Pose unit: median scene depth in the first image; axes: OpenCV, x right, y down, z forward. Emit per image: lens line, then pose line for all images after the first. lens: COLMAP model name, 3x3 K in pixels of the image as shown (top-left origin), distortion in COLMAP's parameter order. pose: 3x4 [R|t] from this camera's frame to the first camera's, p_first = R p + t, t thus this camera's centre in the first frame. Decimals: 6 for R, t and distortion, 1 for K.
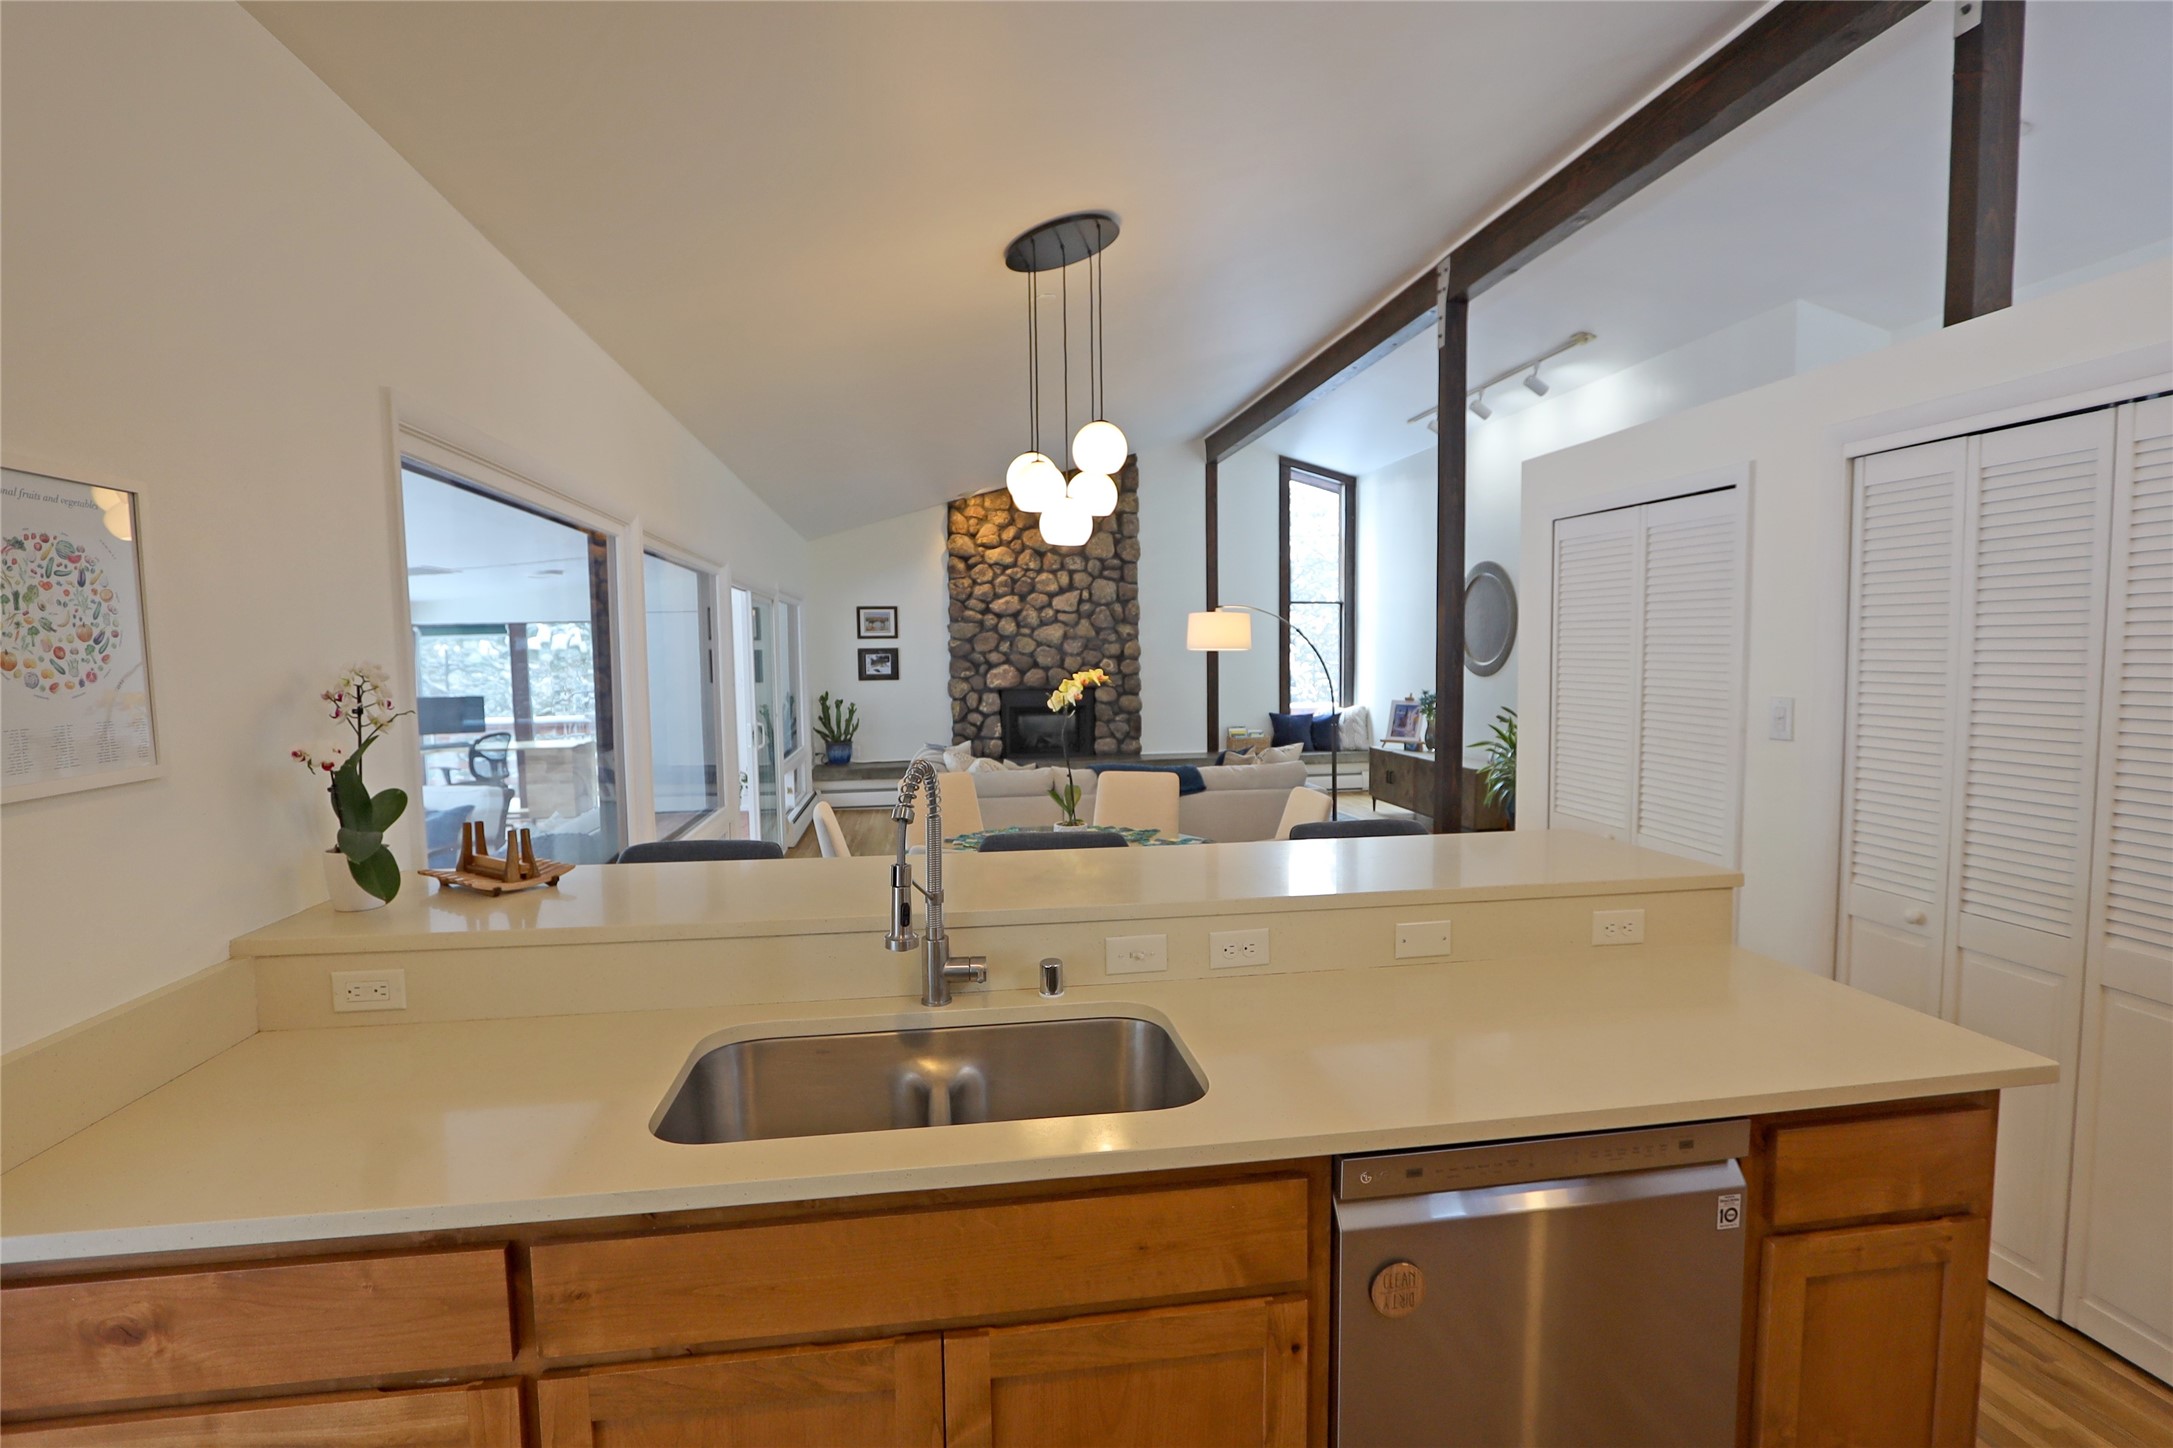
lens RADIAL K [[1000.4, 0, 1080.5], [0, 1000.4, 728.0], [0, 0, 1]] dist [-0.014661, 0.000773]
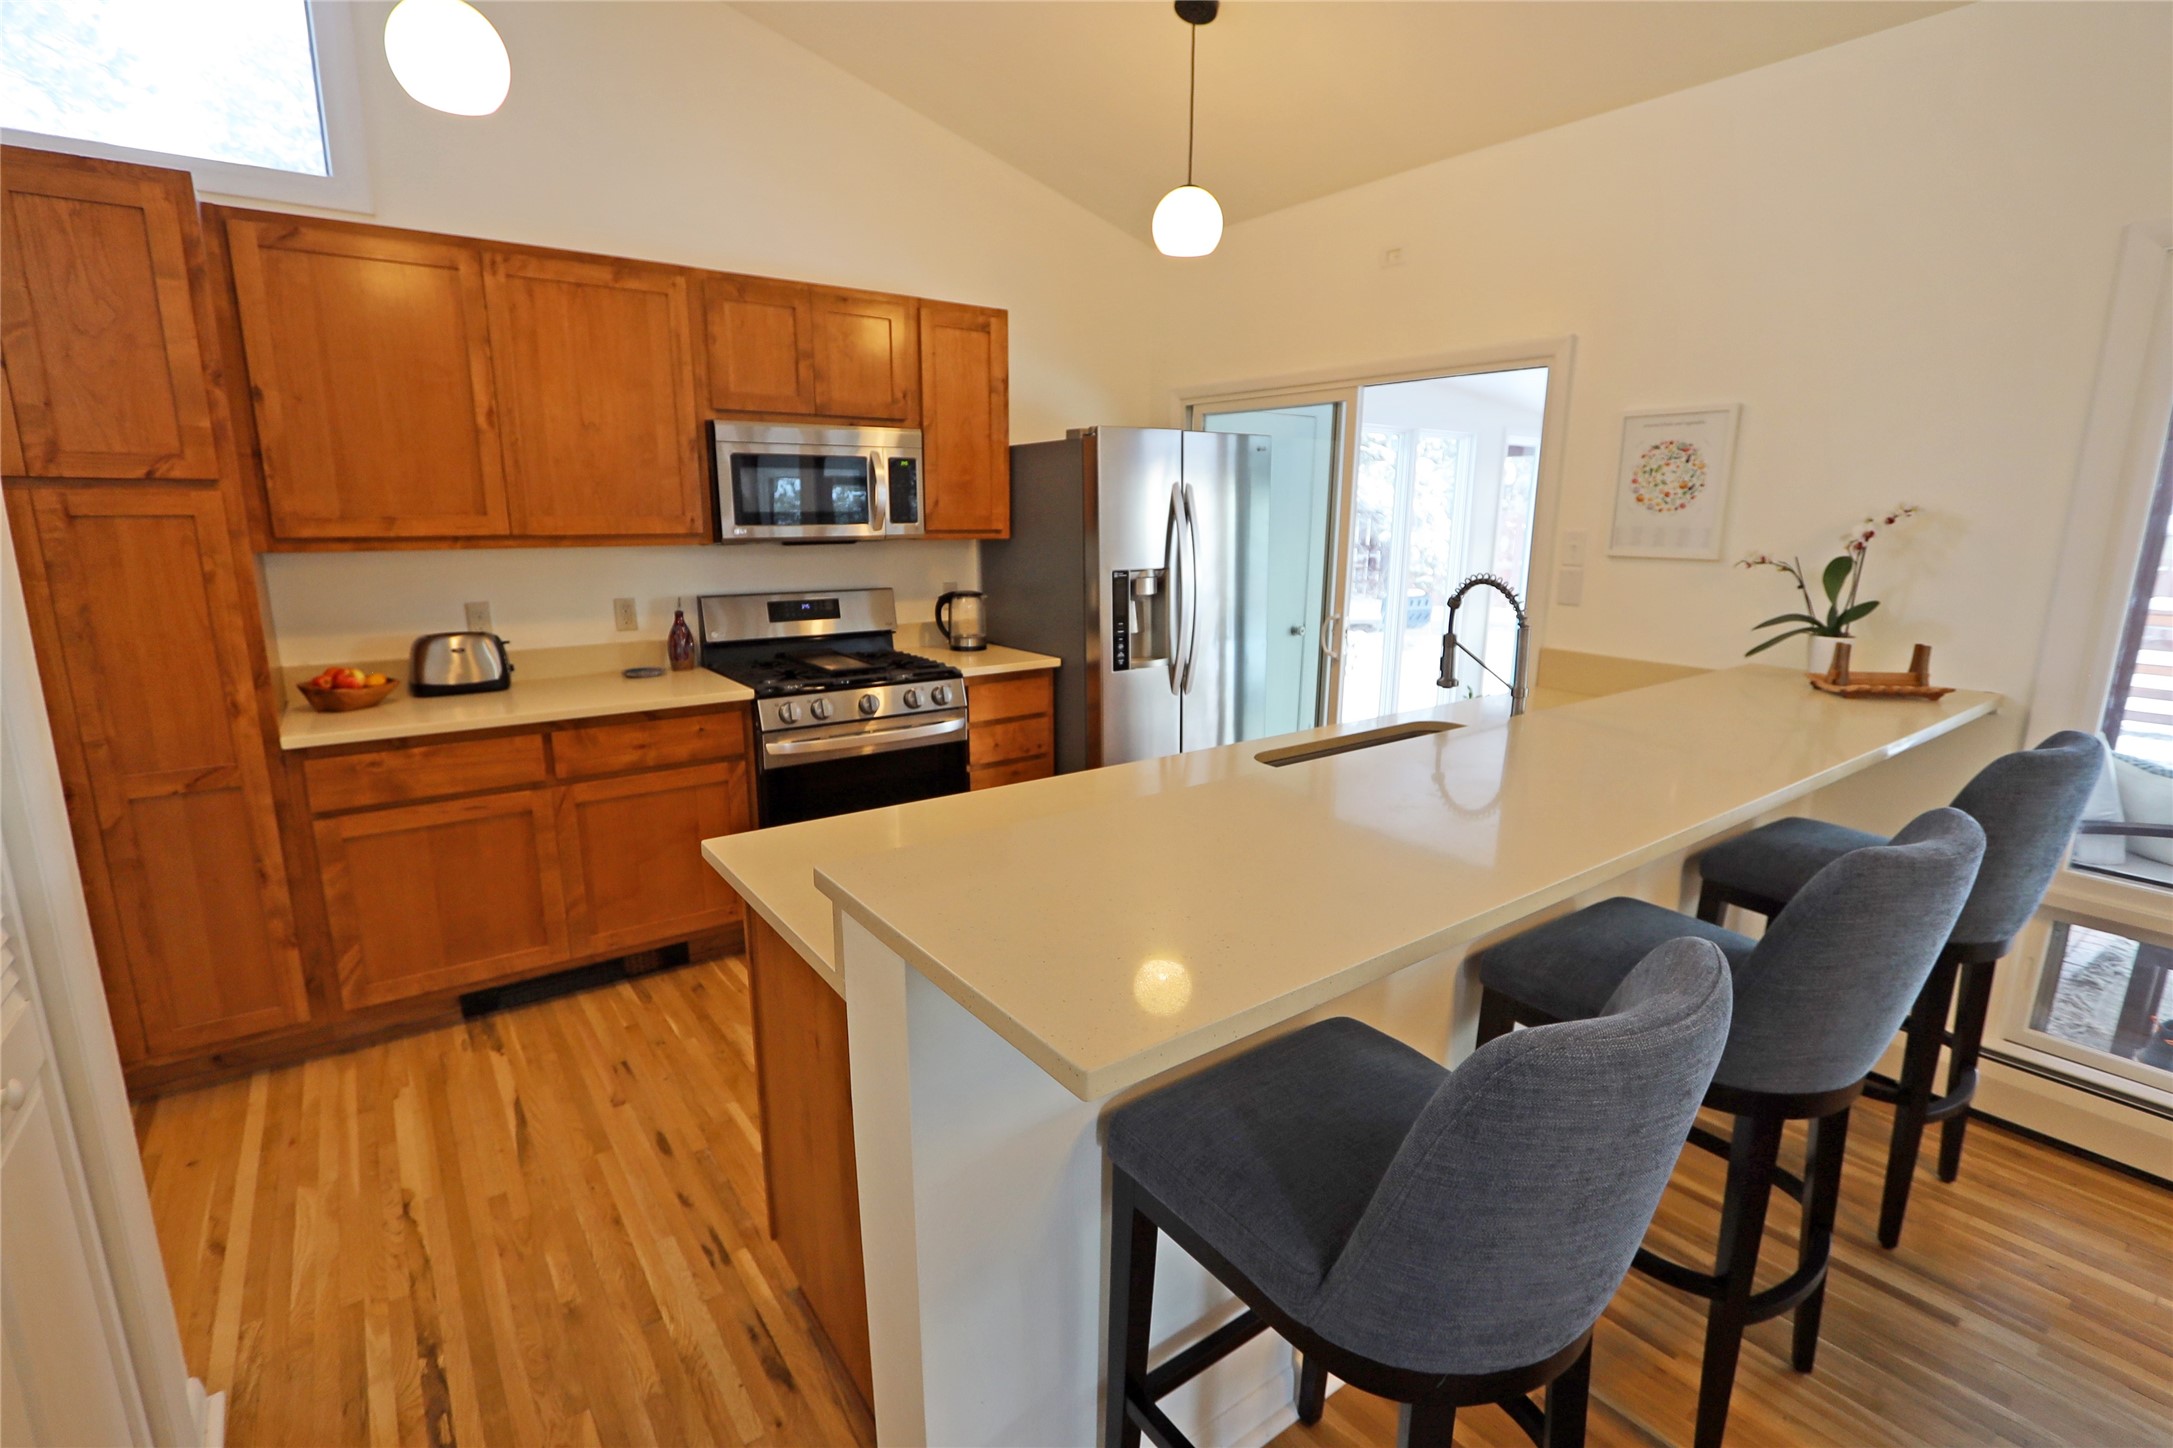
lens RADIAL K [[996.5, 0, 1074.4], [0, 996.5, 729.3], [0, 0, 1]] dist [-0.012666, 0.000427]
pose [[-0.887861, 0.109380, -0.446921, 0.154315], [-0.028243, 0.956544, 0.290216, -0.022829], [0.459244, 0.270294, -0.846189, 0.305583]]
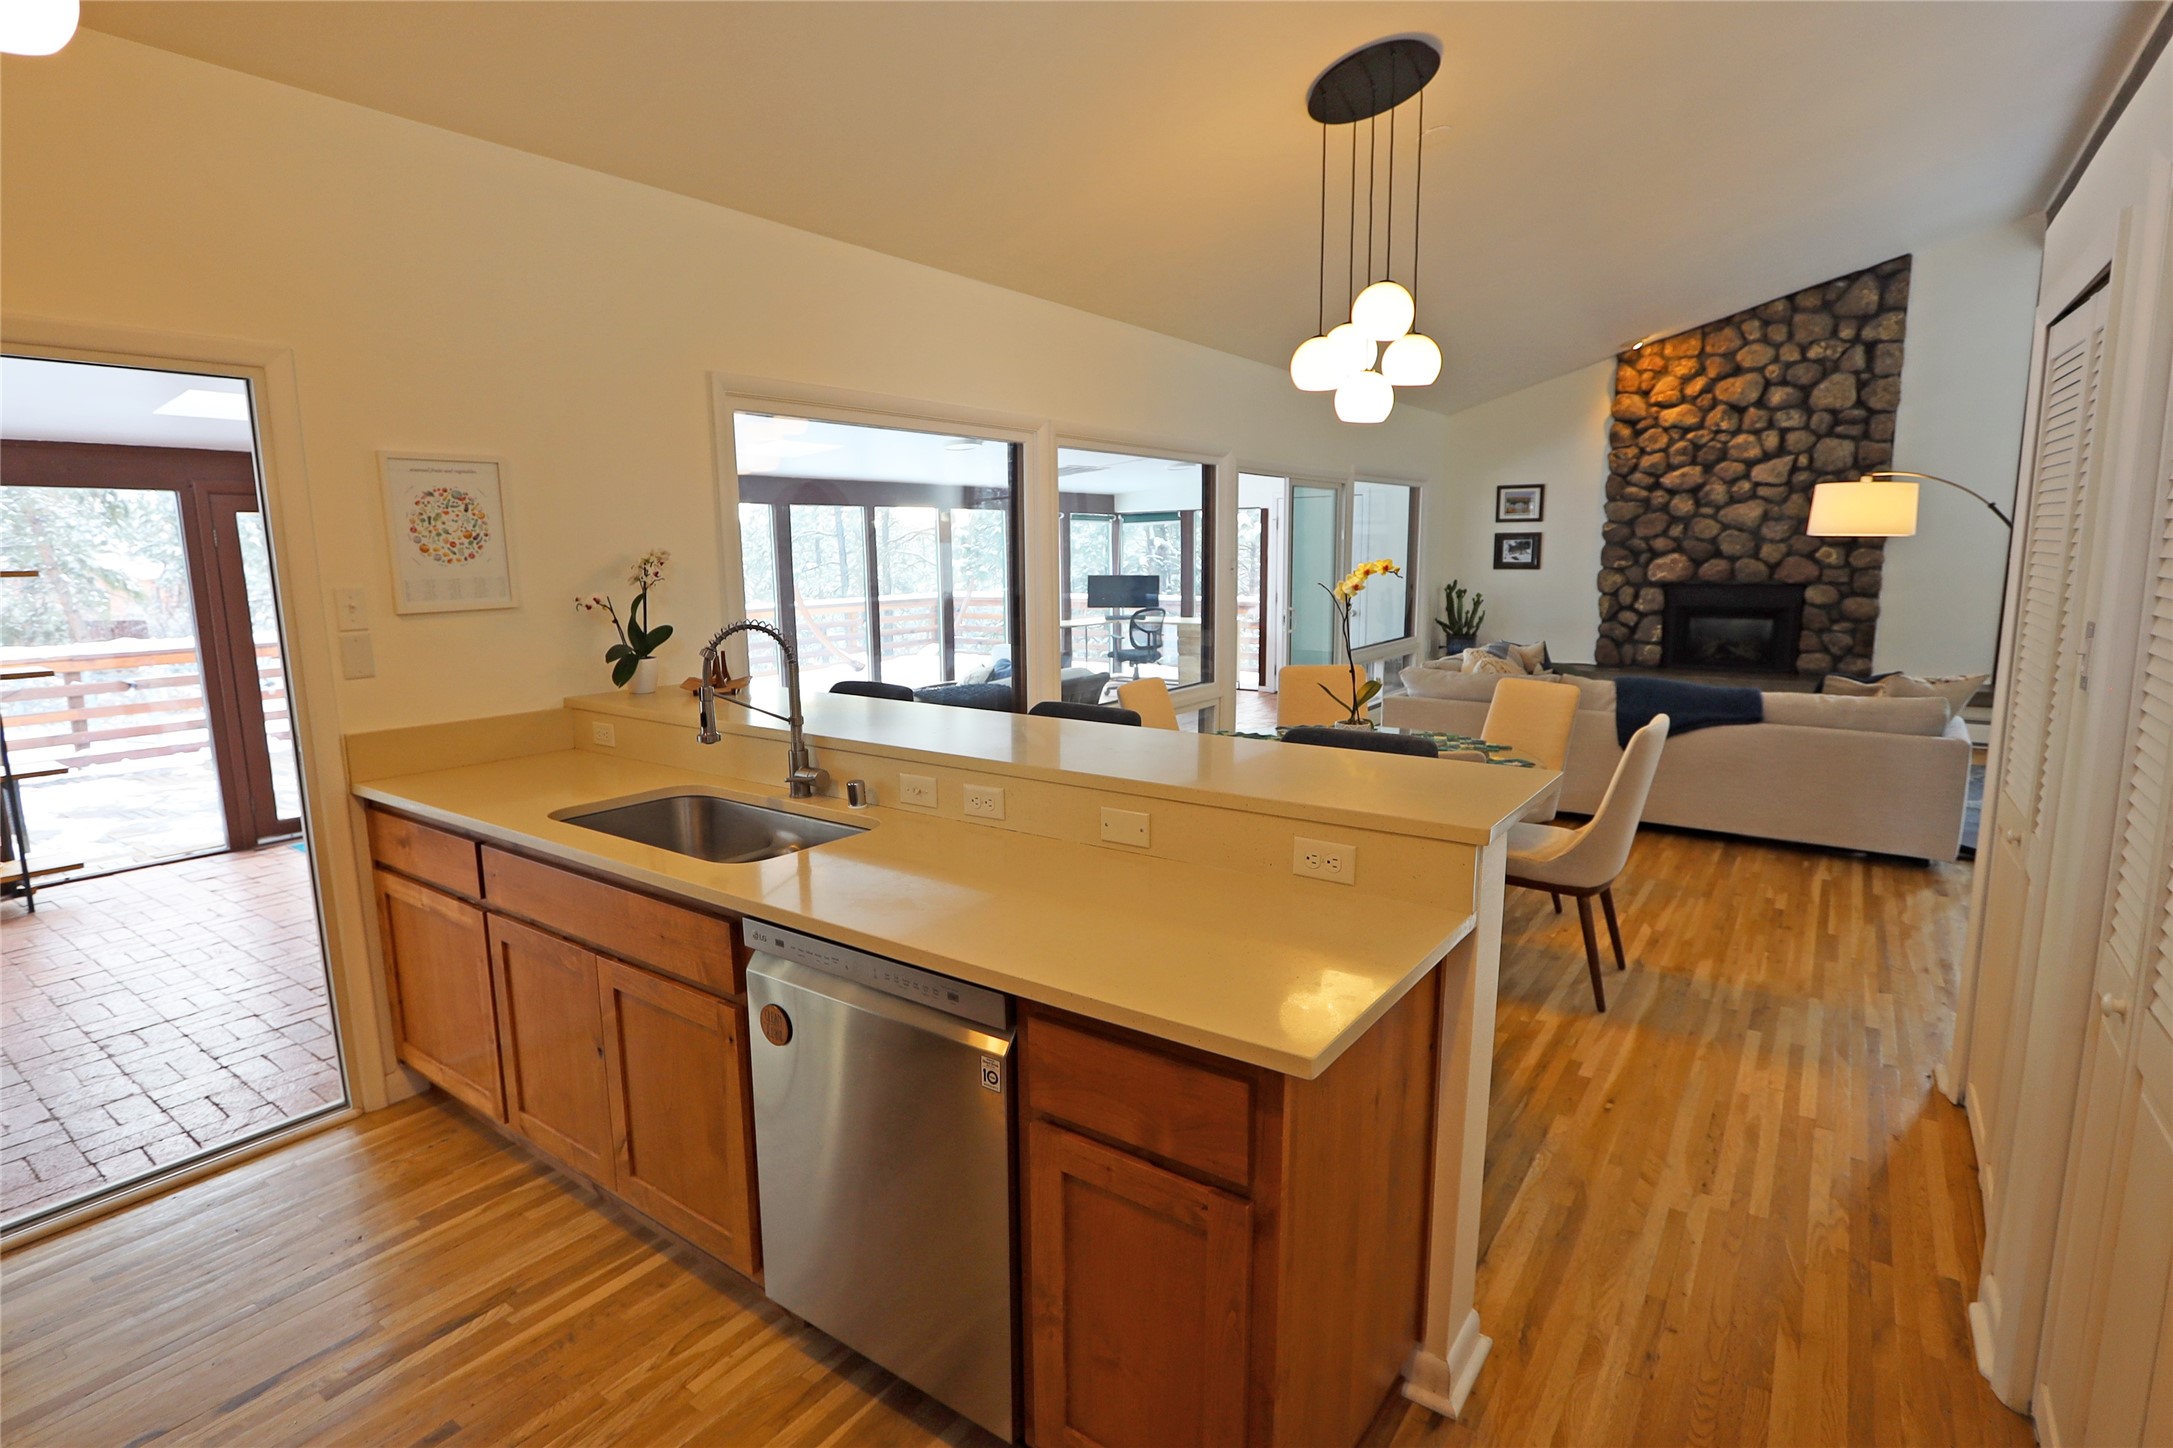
lens RADIAL K [[1078.2, 0, 1079.2], [0, 1078.2, 729.8], [0, 0, 1]] dist [-0.012464, -0.001907]
pose [[0.714079, 0.121731, -0.689401, 0.197878], [-0.050233, 0.991137, 0.122980, -0.004078], [0.698261, -0.053187, 0.713865, 0.033696]]
